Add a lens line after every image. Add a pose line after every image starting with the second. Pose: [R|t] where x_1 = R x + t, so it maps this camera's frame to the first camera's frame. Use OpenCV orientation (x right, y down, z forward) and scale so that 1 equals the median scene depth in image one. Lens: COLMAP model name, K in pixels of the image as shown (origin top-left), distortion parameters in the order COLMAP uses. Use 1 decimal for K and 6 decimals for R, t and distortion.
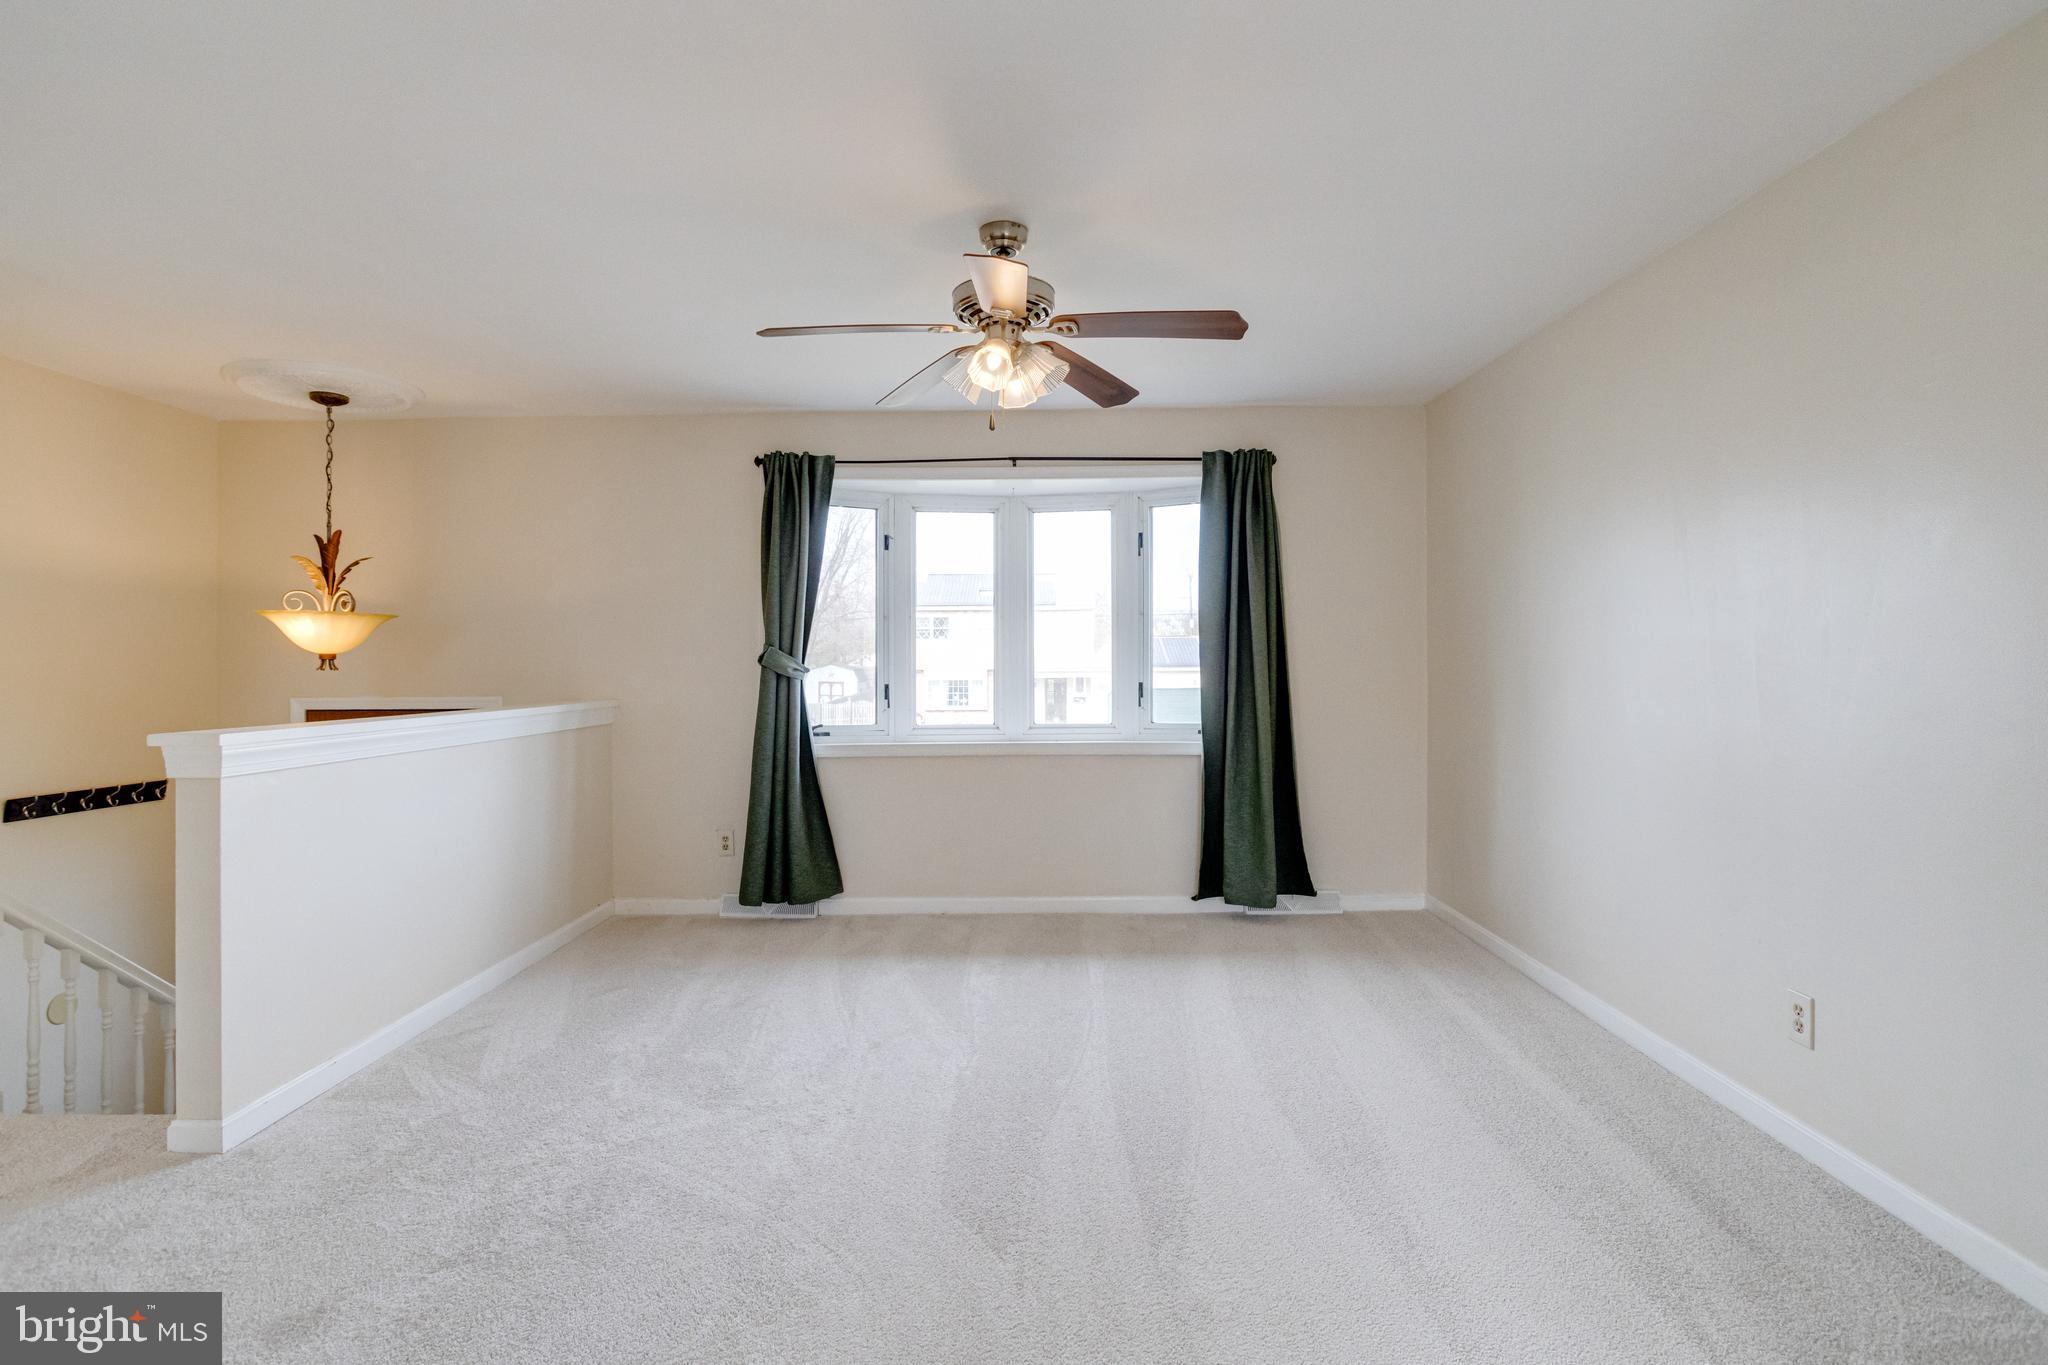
lens RADIAL K [[1041.8, 0, 1024.7], [0, 1041.8, 636.0], [0, 0, 1]] dist [-0.048086, 0.029940]
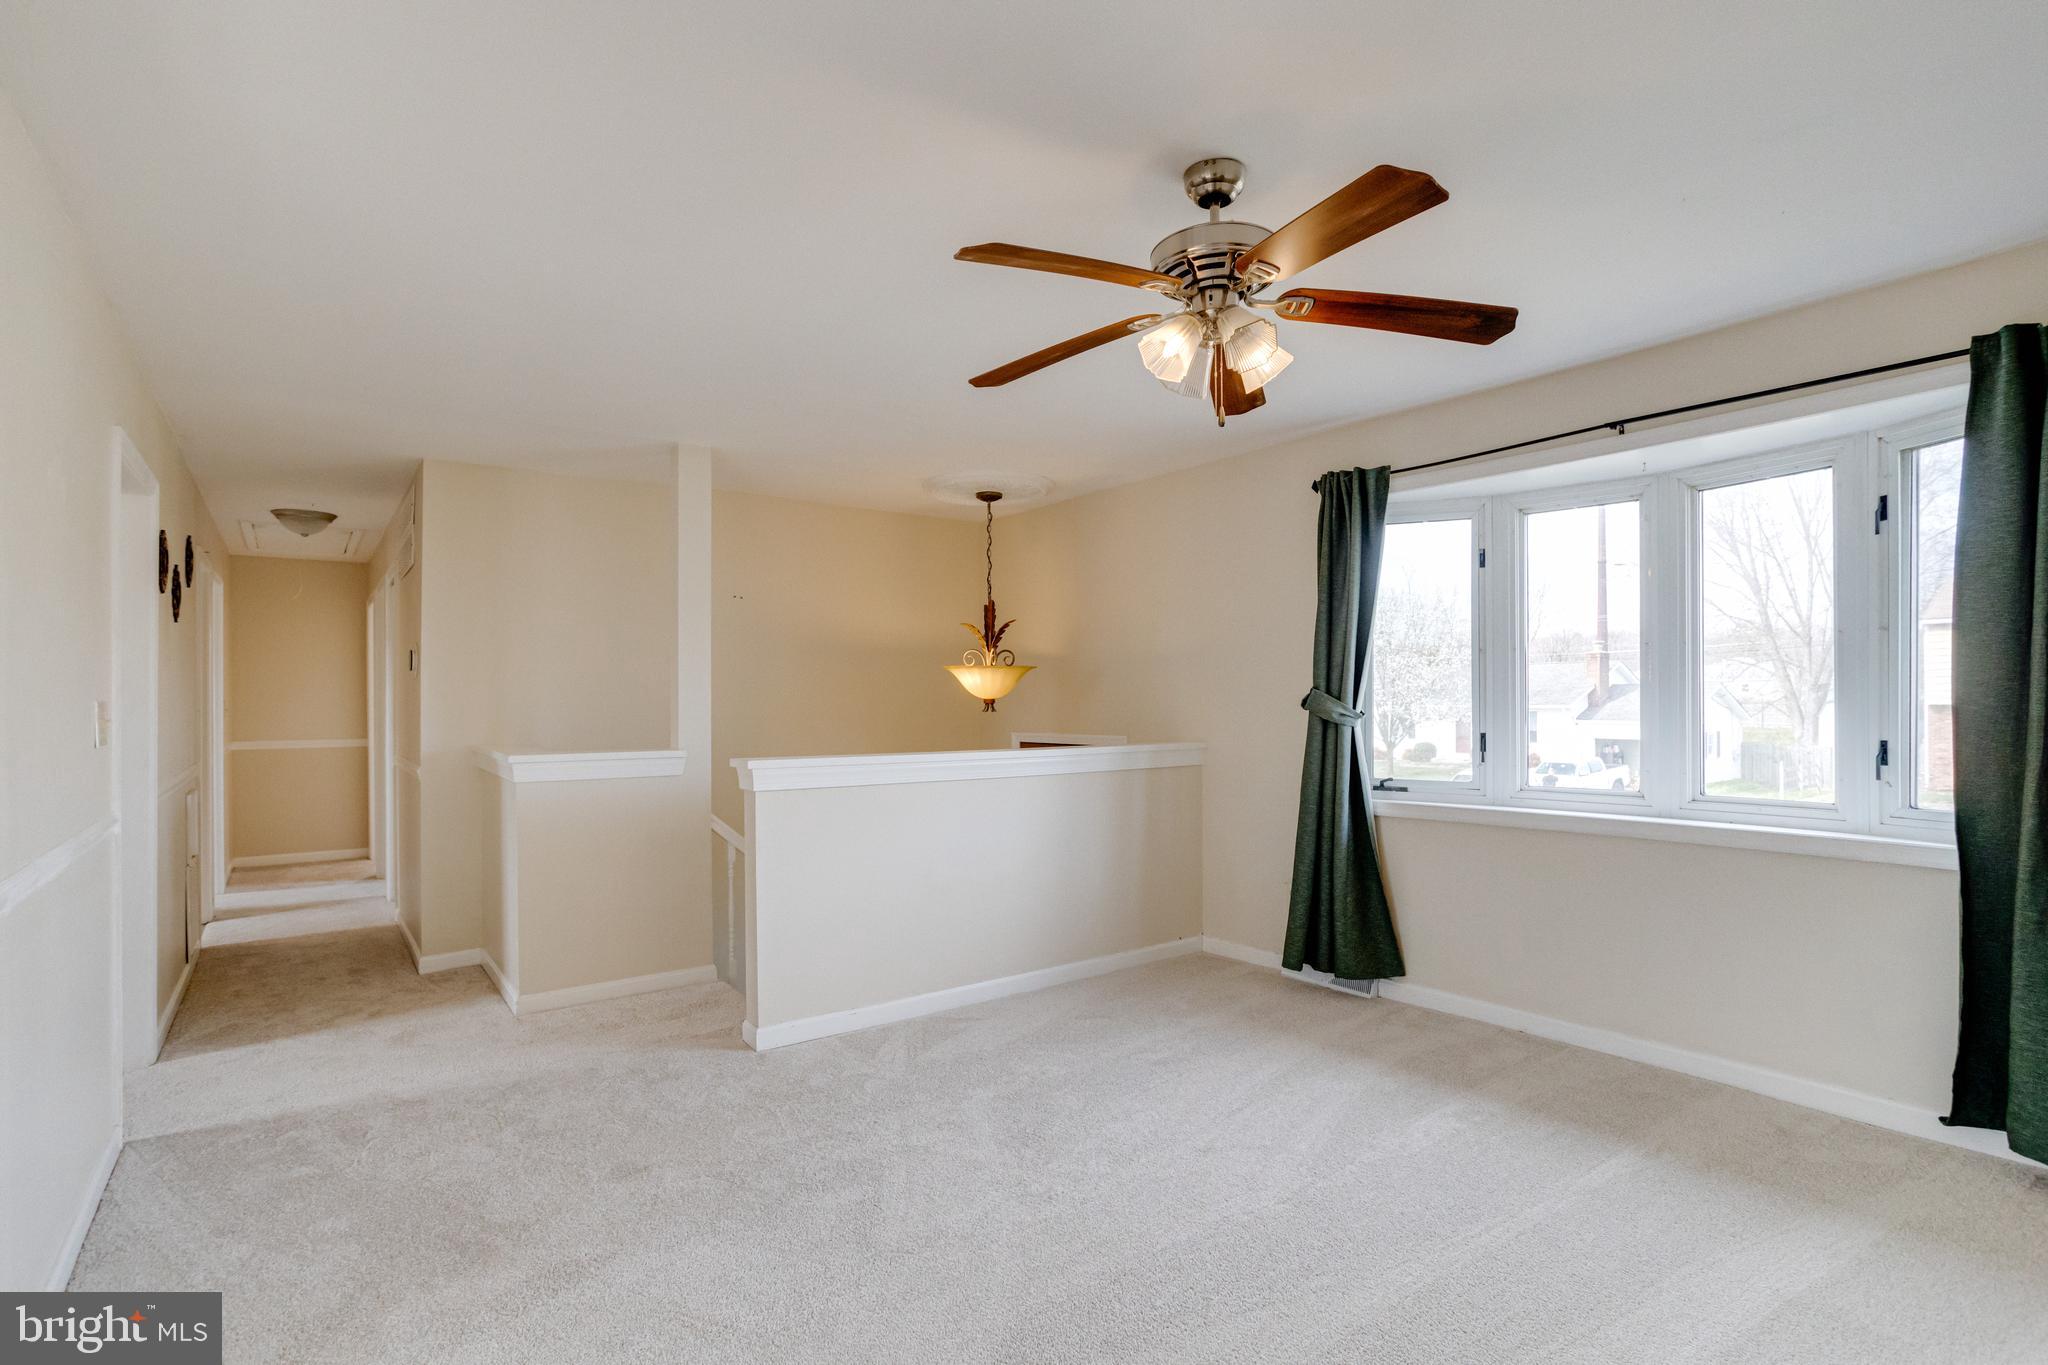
lens RADIAL K [[1030.9, 0, 1024.0], [0, 1030.9, 682.5], [0, 0, 1]] dist [-0.047324, 0.028206]
pose [[0.576500, -0.012086, -0.817008, 0.341877], [0.025671, 0.999665, 0.003326, -0.005260], [0.816694, -0.022891, 0.576617, 0.271725]]
